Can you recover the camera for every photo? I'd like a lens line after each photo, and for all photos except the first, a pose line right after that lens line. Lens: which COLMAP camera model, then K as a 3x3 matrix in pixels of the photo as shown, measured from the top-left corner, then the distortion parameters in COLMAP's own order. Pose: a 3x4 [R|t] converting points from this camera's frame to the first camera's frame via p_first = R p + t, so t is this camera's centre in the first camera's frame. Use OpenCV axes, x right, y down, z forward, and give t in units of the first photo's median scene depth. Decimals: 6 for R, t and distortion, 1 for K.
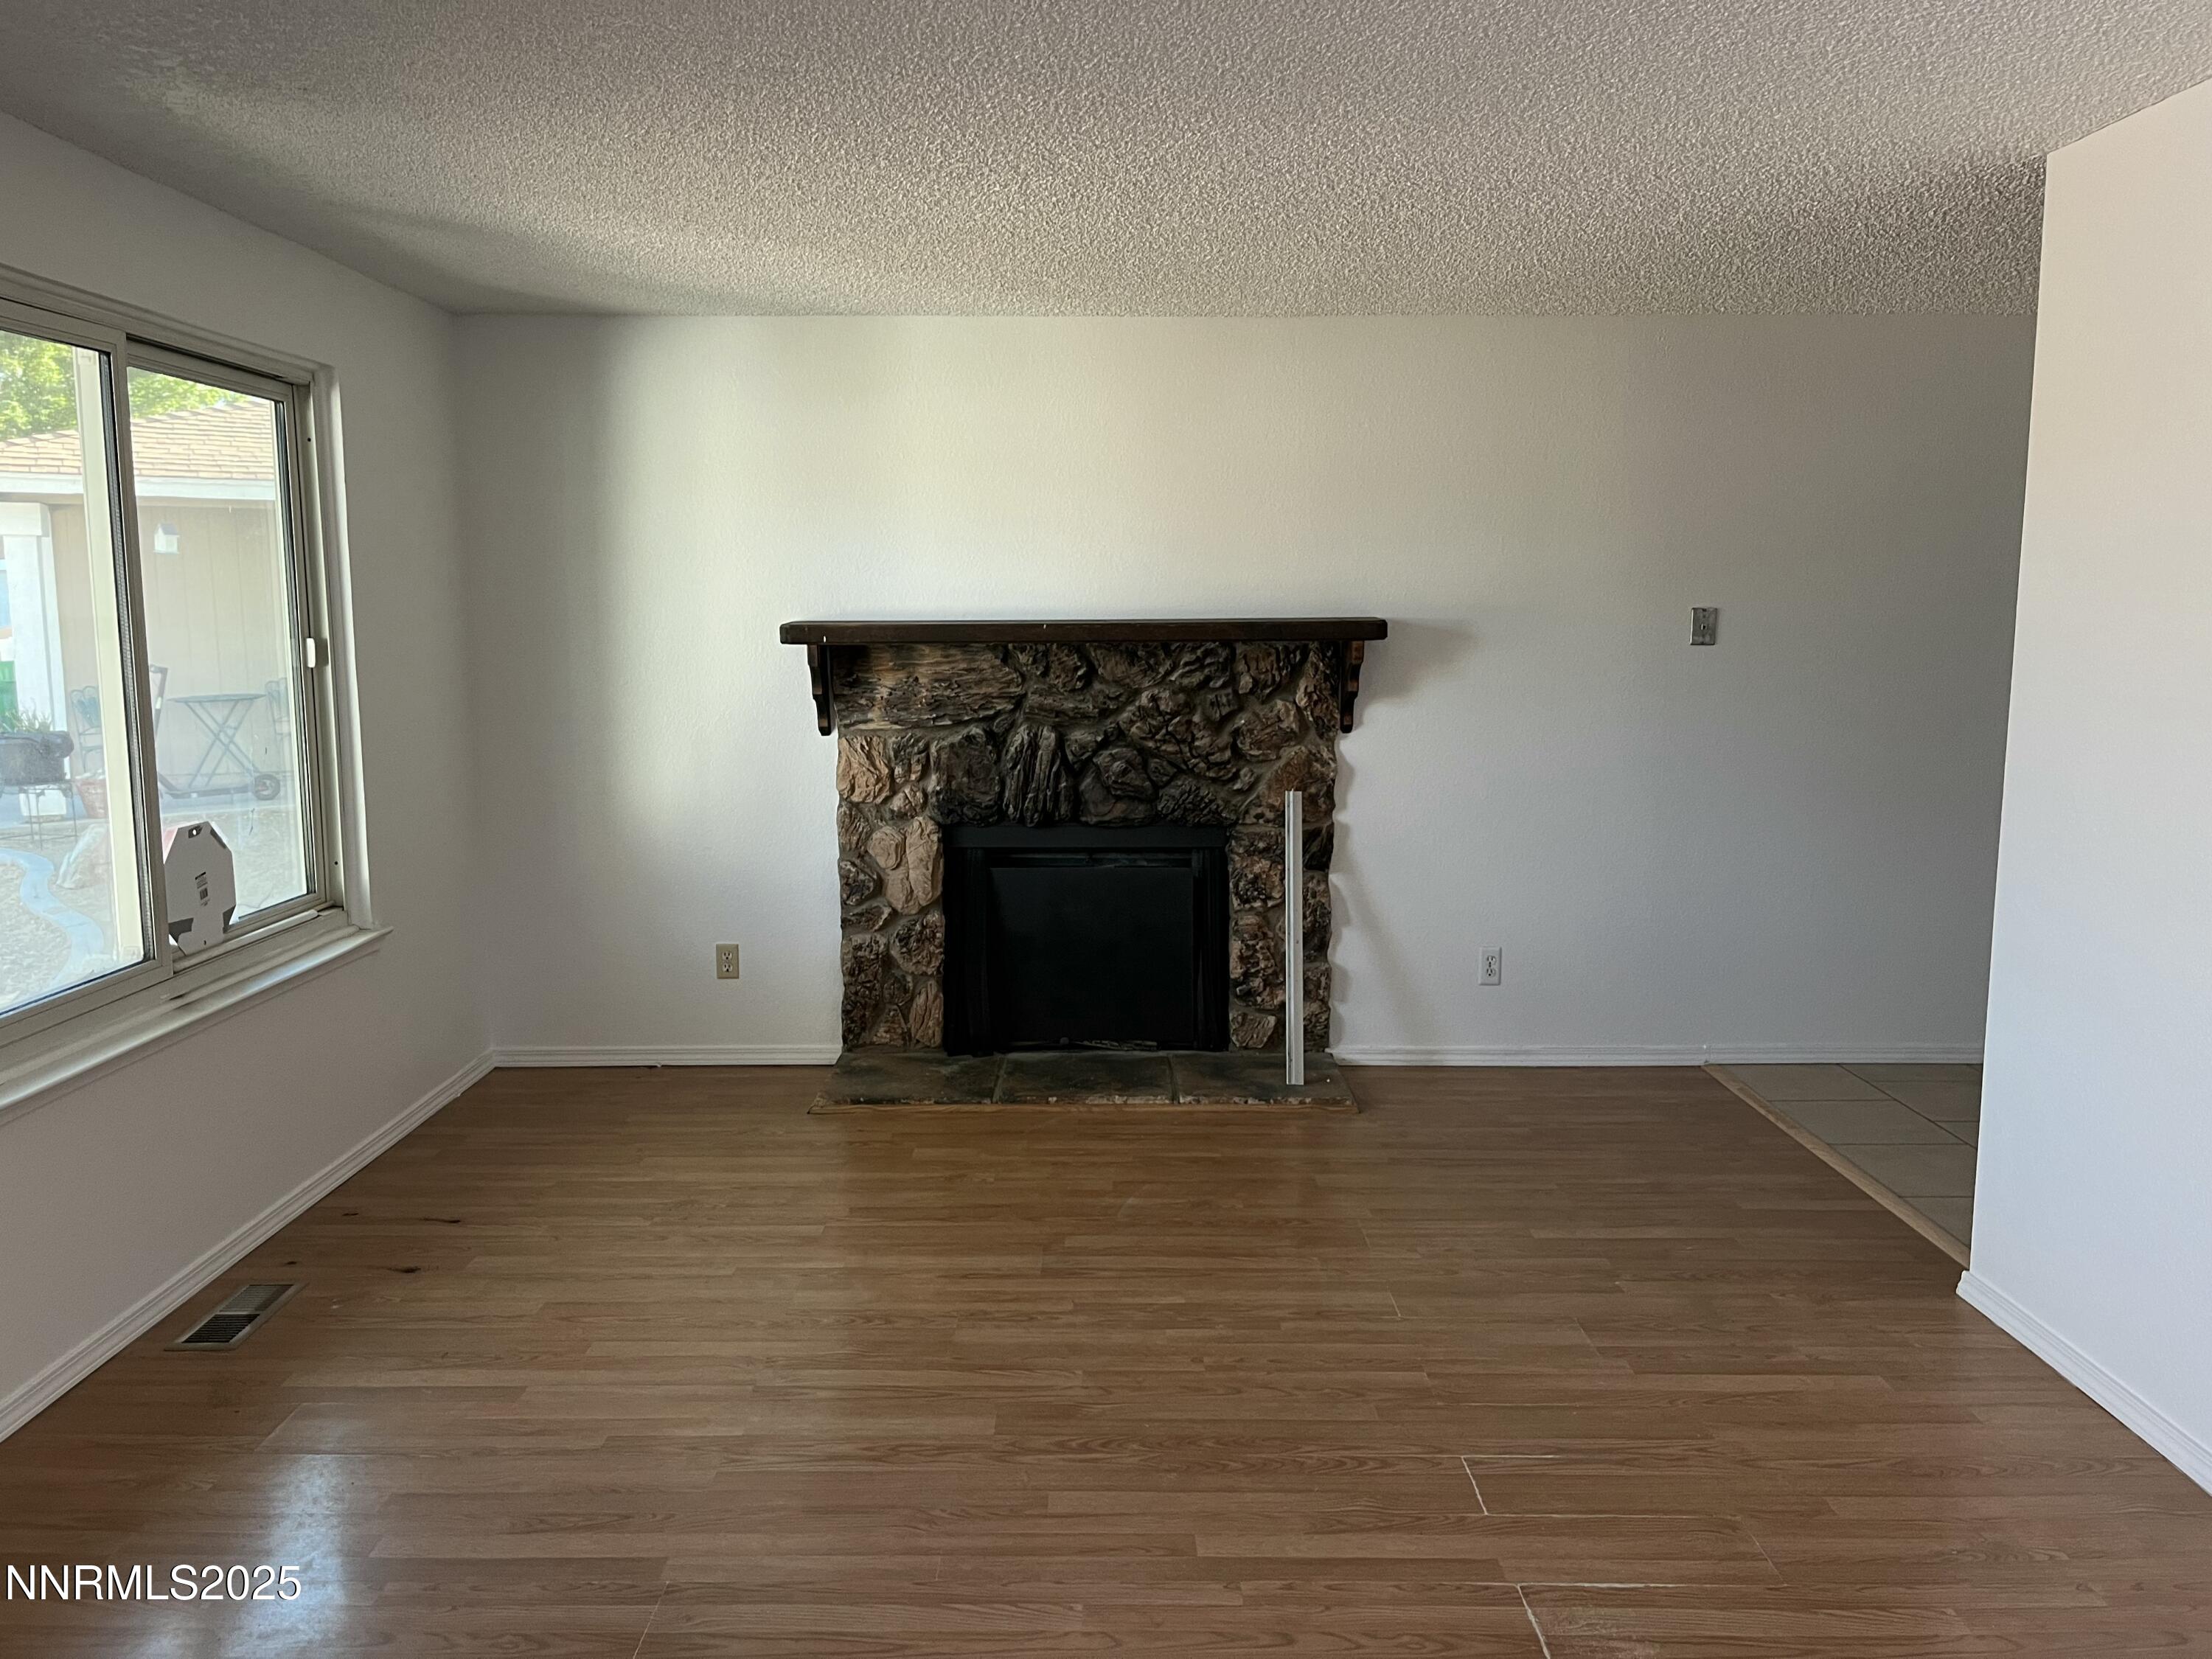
lens RADIAL K [[1670.5, 0, 1113.7], [0, 1670.5, 842.0], [0, 0, 1]] dist [0.045845, -0.037524]
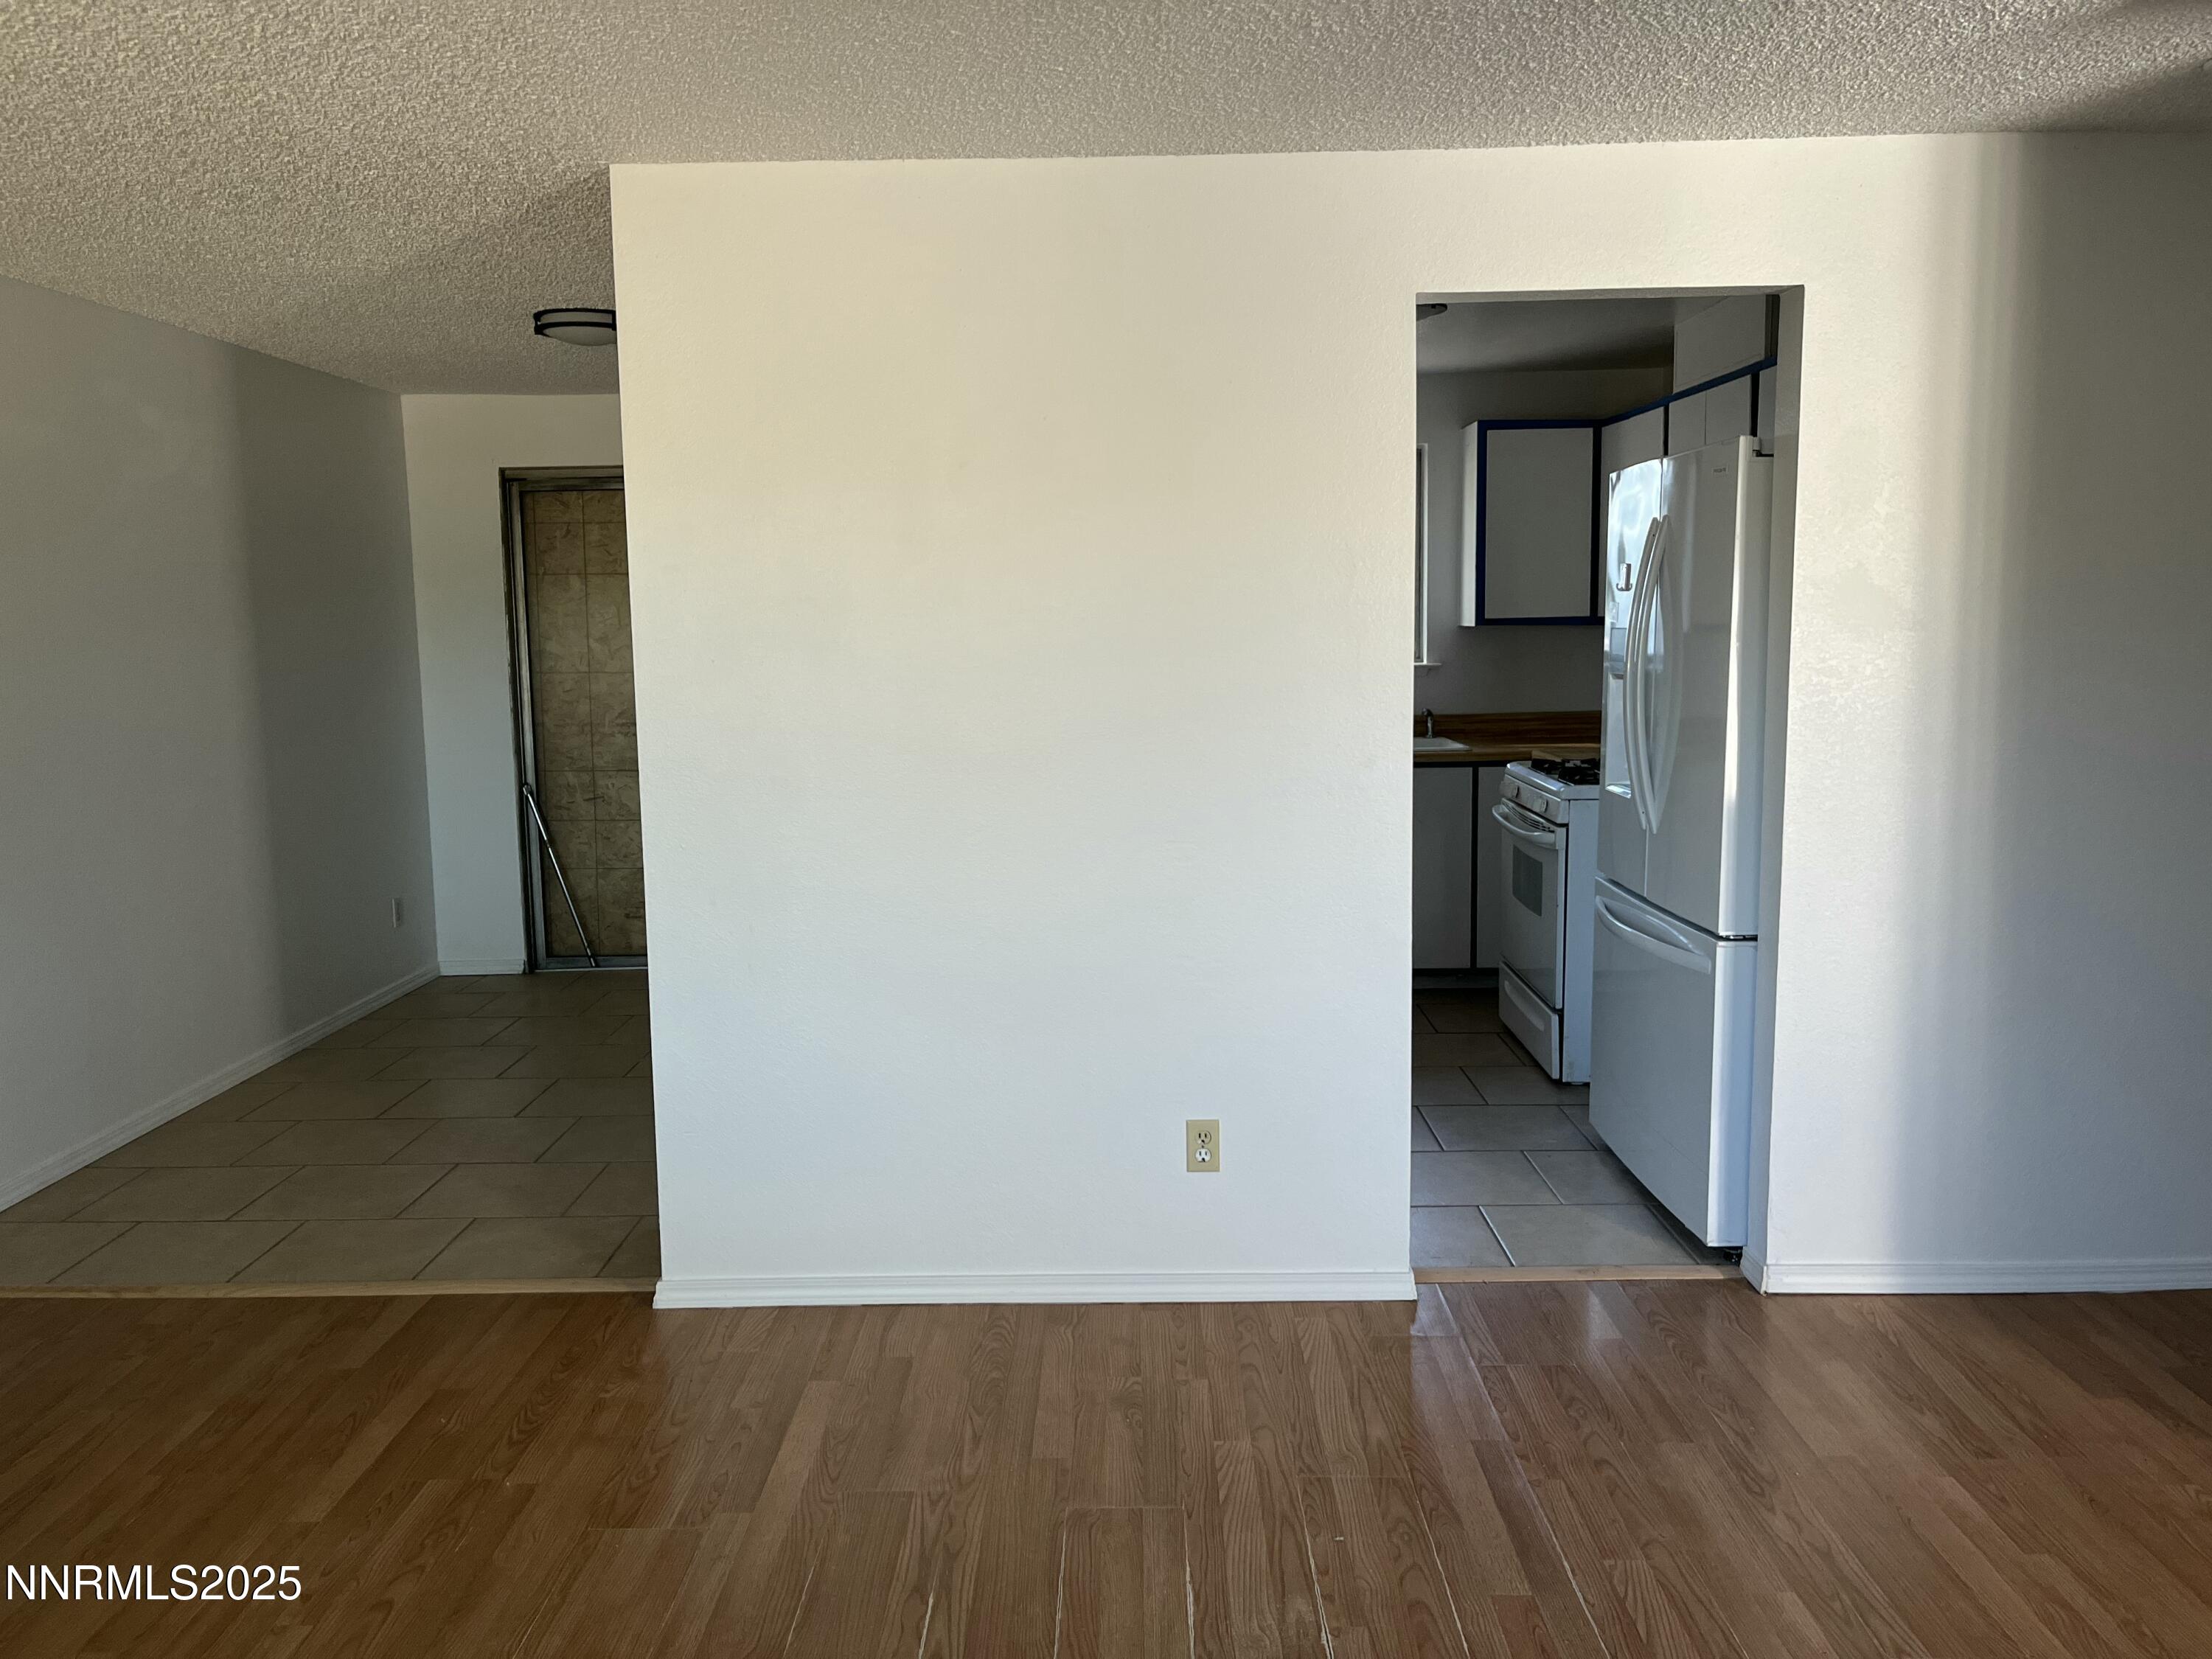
lens RADIAL K [[1670.5, 0, 1101.2], [0, 1670.5, 813.8], [0, 0, 1]] dist [0.045845, -0.037524]
pose [[0.028804, -0.122090, 0.992101, -0.321767], [0.153887, 0.981222, 0.116283, -0.067279], [-0.987669, 0.149322, 0.047051, 0.487213]]
